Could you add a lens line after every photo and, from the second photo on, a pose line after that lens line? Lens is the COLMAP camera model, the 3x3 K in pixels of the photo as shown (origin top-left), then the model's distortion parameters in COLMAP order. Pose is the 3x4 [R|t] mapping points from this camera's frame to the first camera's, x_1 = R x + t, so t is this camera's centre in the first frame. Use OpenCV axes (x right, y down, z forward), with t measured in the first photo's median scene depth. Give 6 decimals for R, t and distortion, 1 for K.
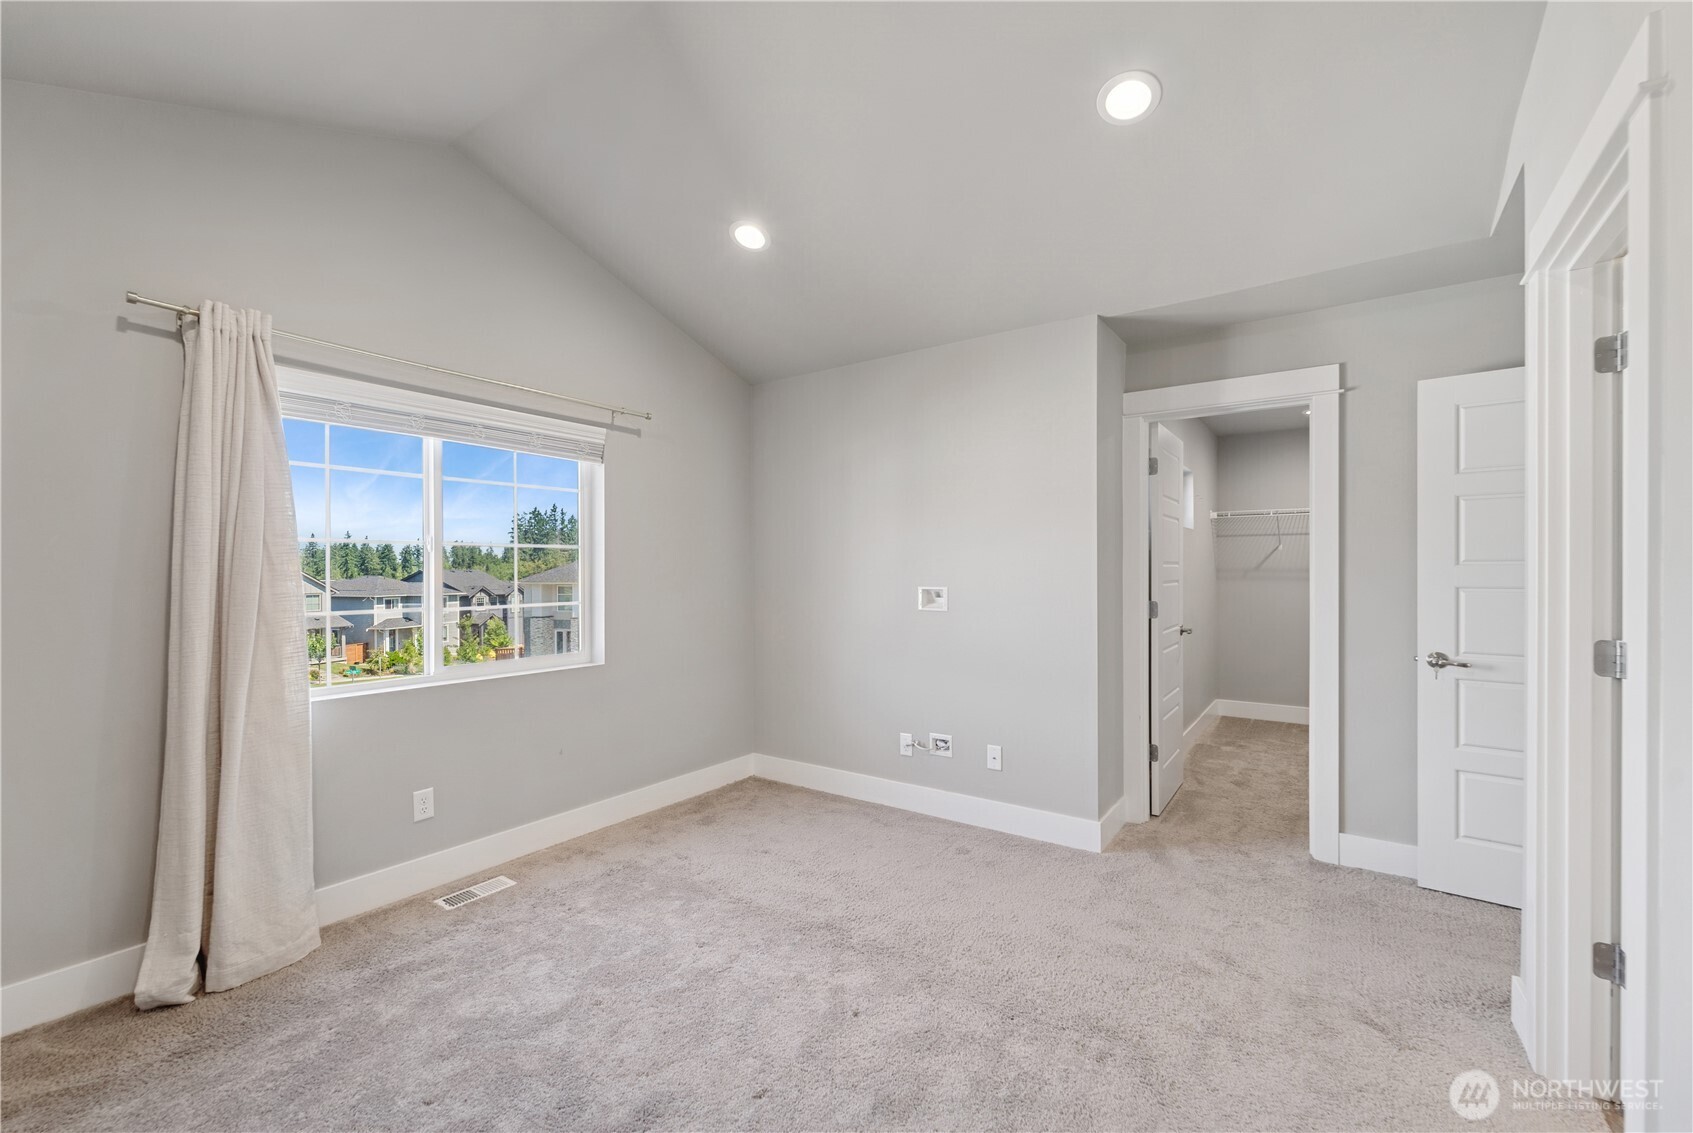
lens RADIAL K [[701.2, 0, 846.5], [0, 701.2, 566.5], [0, 0, 1]] dist [0.009230, -0.004059]
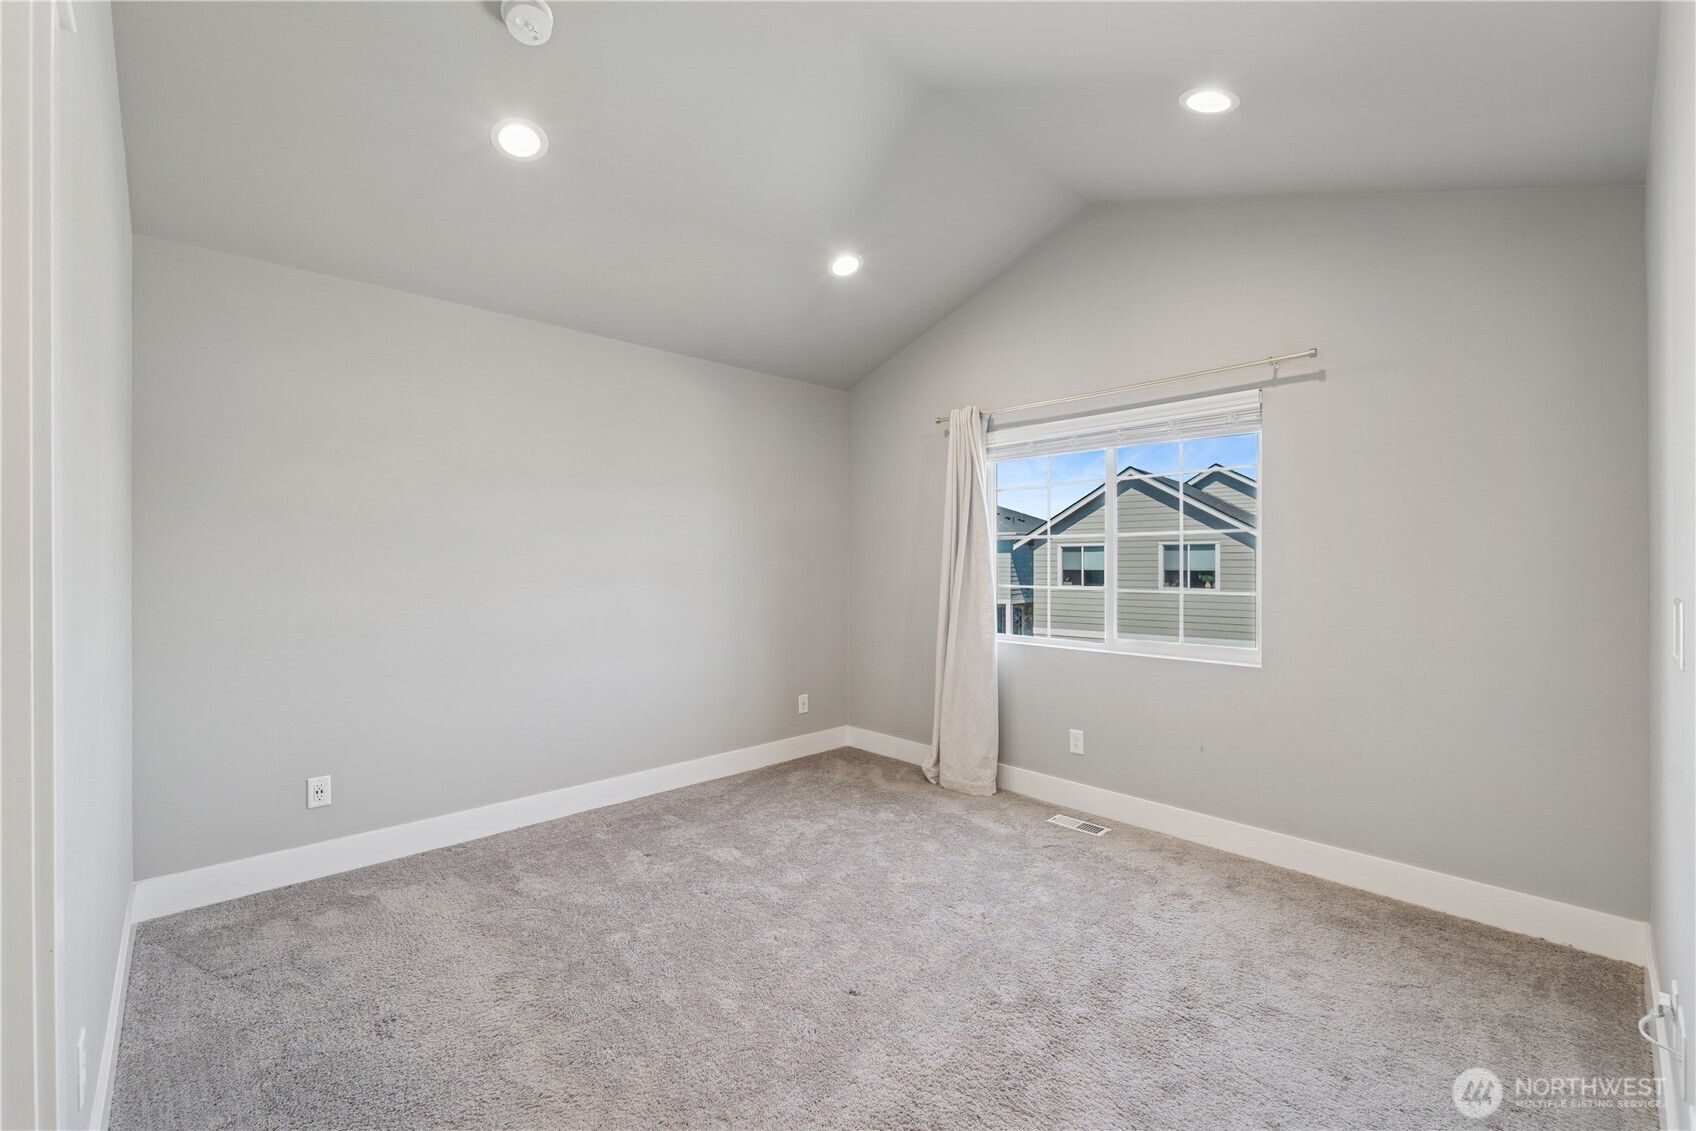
lens RADIAL K [[646.1, 0, 848.0], [0, 646.1, 565.5], [0, 0, 1]] dist [-0.000185, -0.000128]
pose [[-0.163944, 0.003326, -0.986464, 0.649286], [0.002846, 0.999992, 0.002898, 0.016244], [0.986466, -0.002332, -0.163952, 0.825453]]
